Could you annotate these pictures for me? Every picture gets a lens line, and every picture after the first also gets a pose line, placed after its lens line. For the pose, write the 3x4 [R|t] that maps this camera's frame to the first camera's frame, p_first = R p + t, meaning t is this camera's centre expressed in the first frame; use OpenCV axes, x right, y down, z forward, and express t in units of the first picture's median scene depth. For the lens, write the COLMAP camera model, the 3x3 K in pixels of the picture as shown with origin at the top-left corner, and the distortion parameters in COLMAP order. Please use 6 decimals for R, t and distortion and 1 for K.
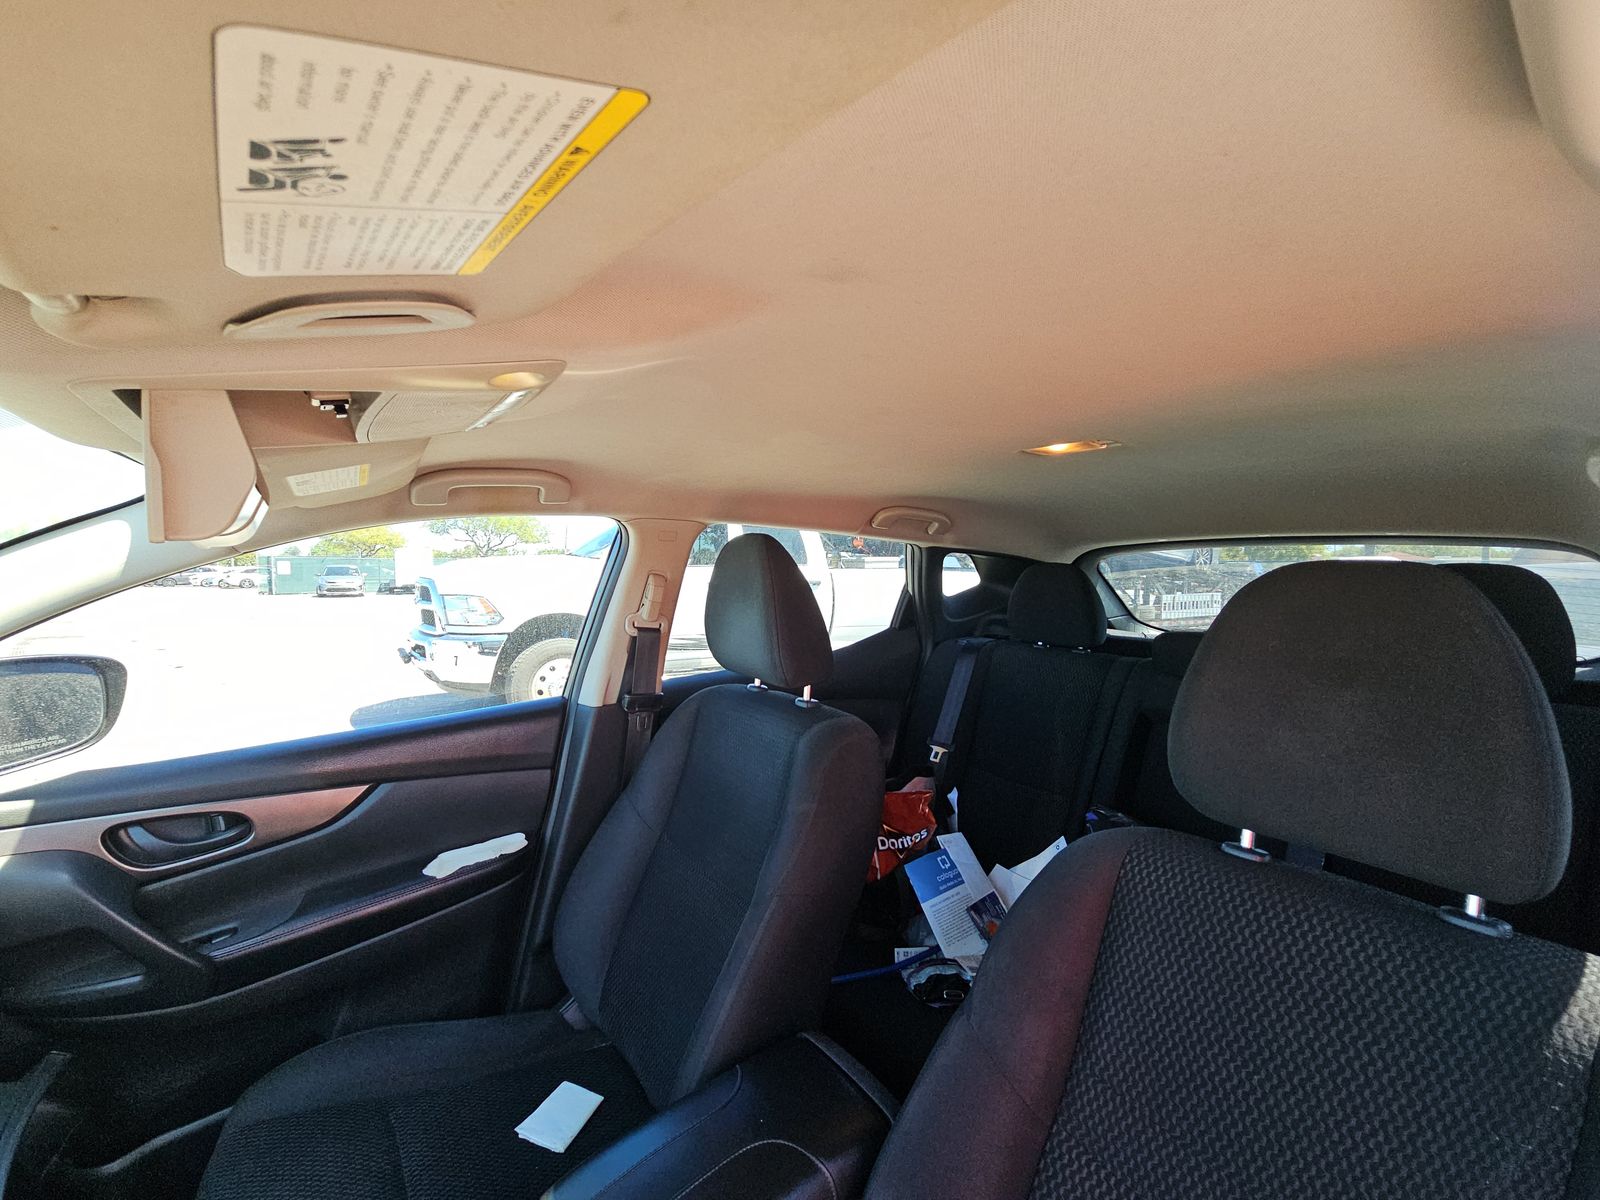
lens RADIAL K [[655.0, 0, 799.4], [0, 655.0, 599.9], [0, 0, 1]] dist [0.001472, -0.002821]
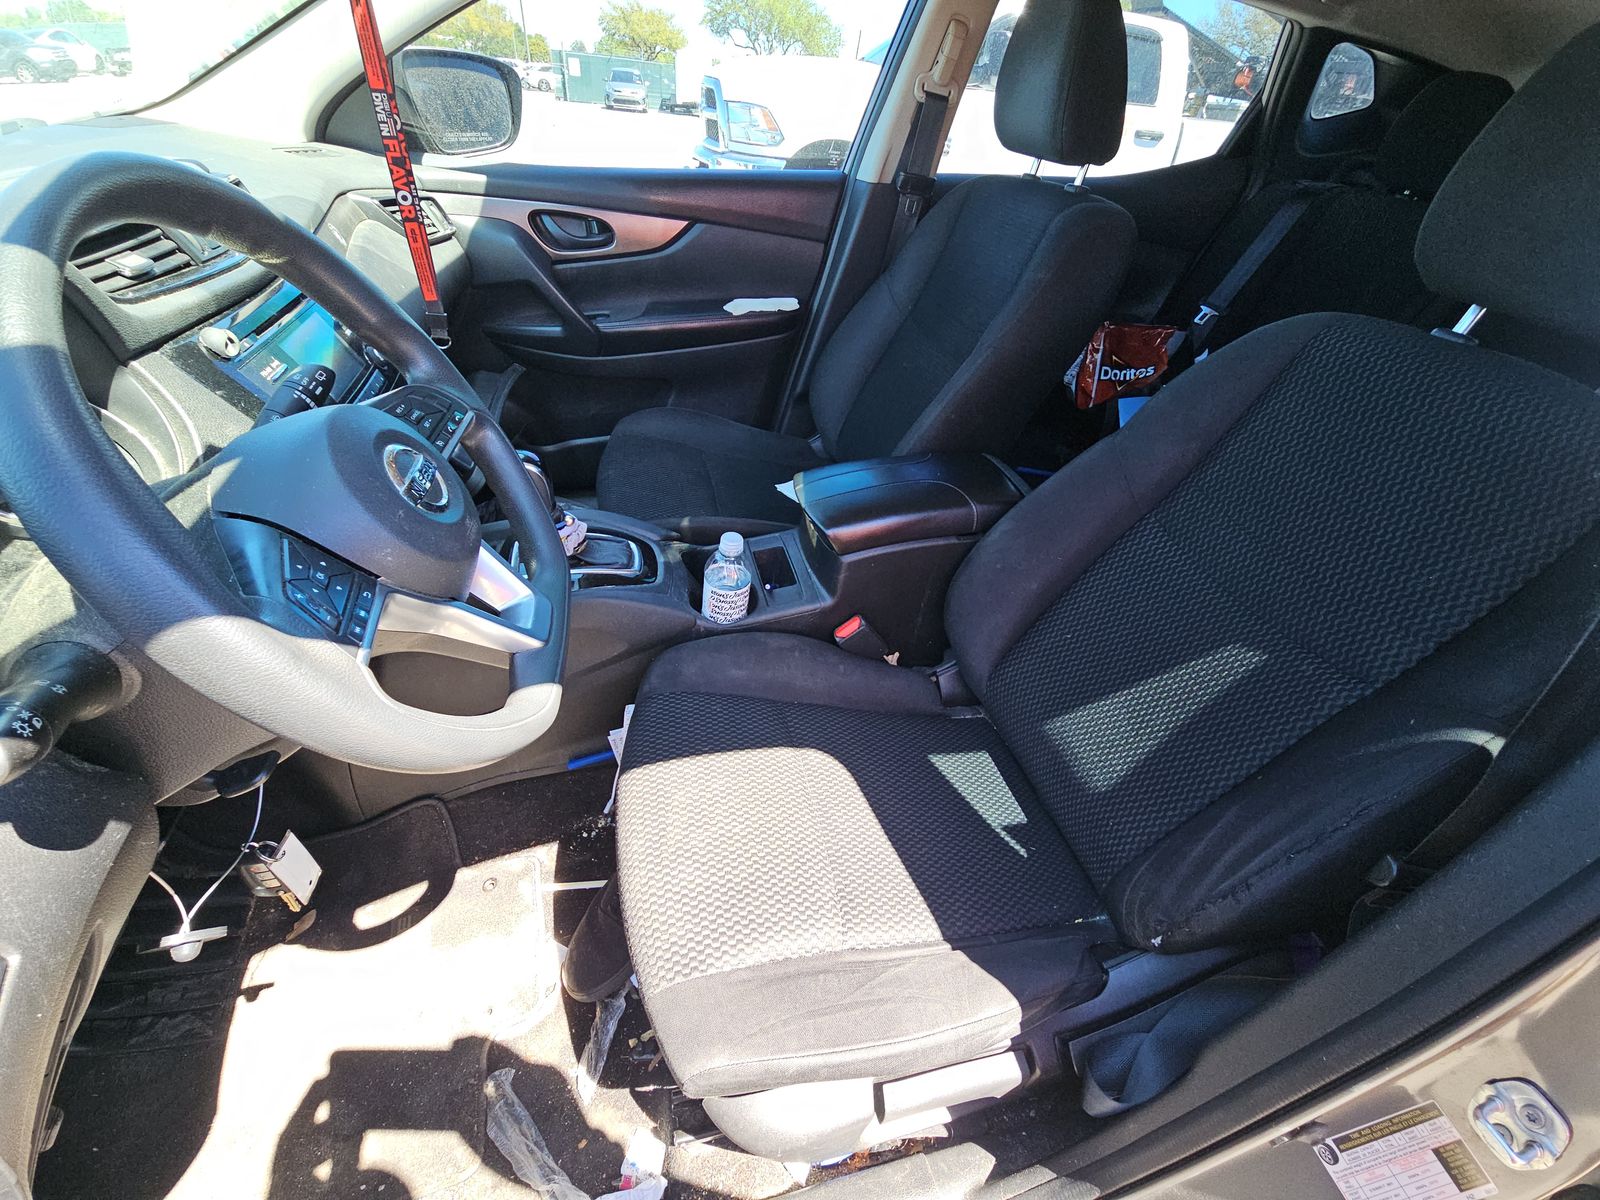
lens RADIAL K [[655.0, 0, 798.9], [0, 655.0, 603.1], [0, 0, 1]] dist [0.001472, -0.002821]
pose [[0.915524, 0.304425, -0.262947, 0.066501], [-0.104147, 0.810763, 0.576035, 0.118045], [0.388547, -0.499989, 0.773978, -0.204978]]
